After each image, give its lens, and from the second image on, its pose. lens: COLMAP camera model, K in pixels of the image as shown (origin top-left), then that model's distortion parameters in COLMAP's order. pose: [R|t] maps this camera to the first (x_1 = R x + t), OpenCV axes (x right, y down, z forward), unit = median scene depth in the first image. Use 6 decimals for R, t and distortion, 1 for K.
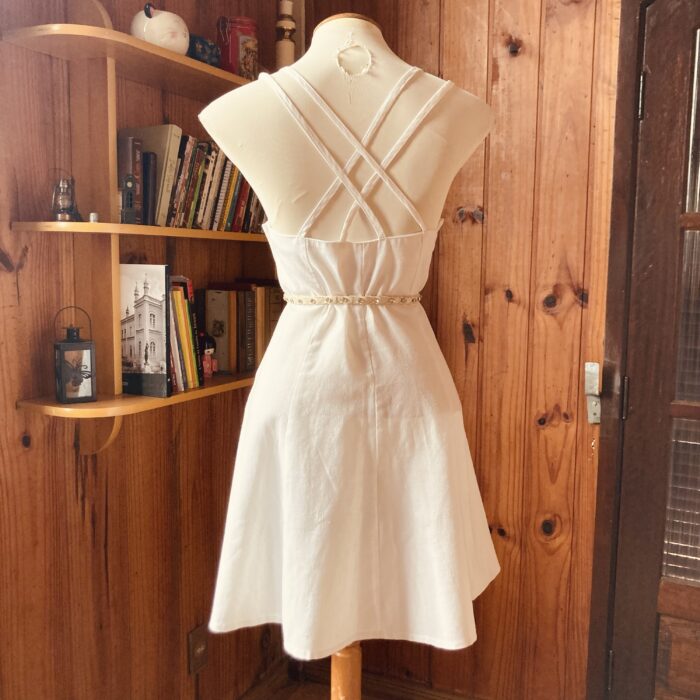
lens RADIAL K [[773.0, 0, 350.0], [0, 773.0, 350.0], [0, 0, 1]] dist [0.027323, -0.049309]
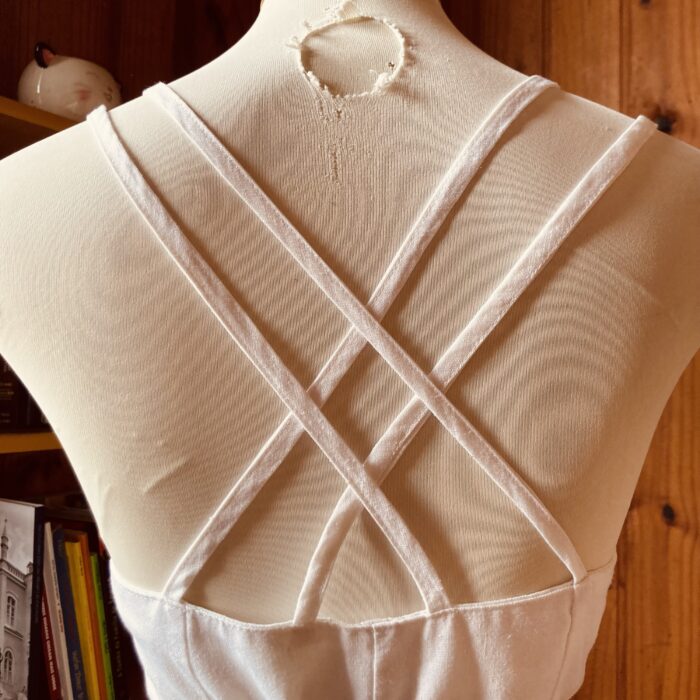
lens RADIAL K [[773.0, 0, 350.0], [0, 773.0, 350.0], [0, 0, 1]] dist [0.027323, -0.049309]
pose [[0.994735, 0.003381, -0.102428, 0.026733], [-0.018256, 0.989316, -0.144637, -0.141510], [0.100844, 0.145745, 0.984169, 0.484577]]
